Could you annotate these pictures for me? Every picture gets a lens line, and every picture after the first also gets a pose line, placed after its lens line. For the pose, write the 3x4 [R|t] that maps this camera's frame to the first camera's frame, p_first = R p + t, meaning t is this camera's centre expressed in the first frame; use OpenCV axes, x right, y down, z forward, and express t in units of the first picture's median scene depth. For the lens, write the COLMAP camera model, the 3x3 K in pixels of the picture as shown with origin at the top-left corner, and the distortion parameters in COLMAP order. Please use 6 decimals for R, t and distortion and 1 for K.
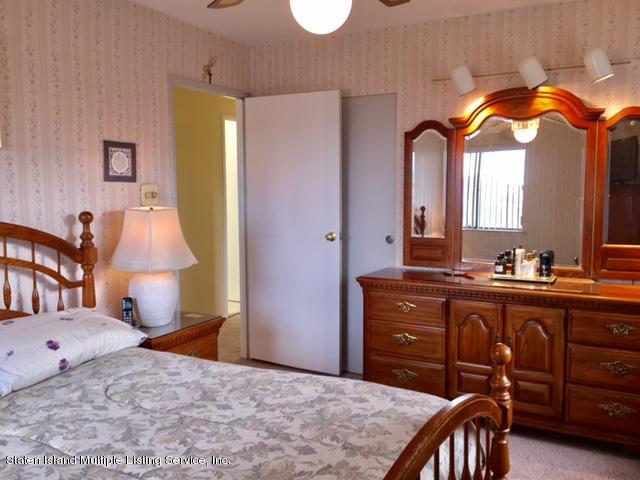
lens RADIAL K [[547.2, 0, 322.8], [0, 547.2, 240.1], [0, 0, 1]] dist [0.056447, -0.052436]
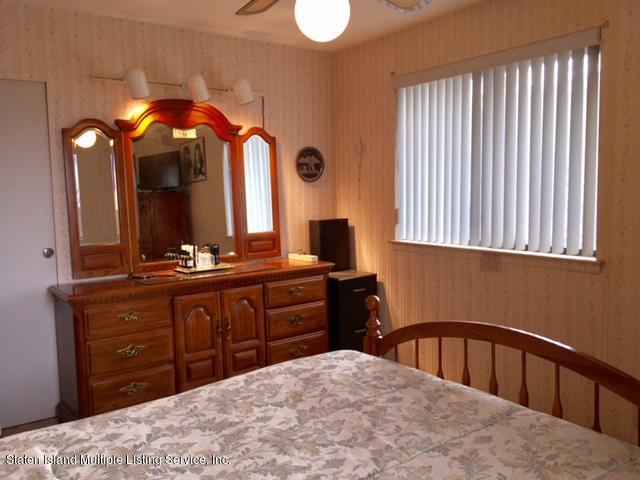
lens RADIAL K [[547.2, 0, 322.6], [0, 547.2, 238.2], [0, 0, 1]] dist [0.056447, -0.052436]
pose [[0.456224, -0.089274, 0.885375, -0.577982], [0.110485, 0.992939, 0.043188, -0.017341], [-0.882979, 0.078117, 0.462866, 0.287573]]
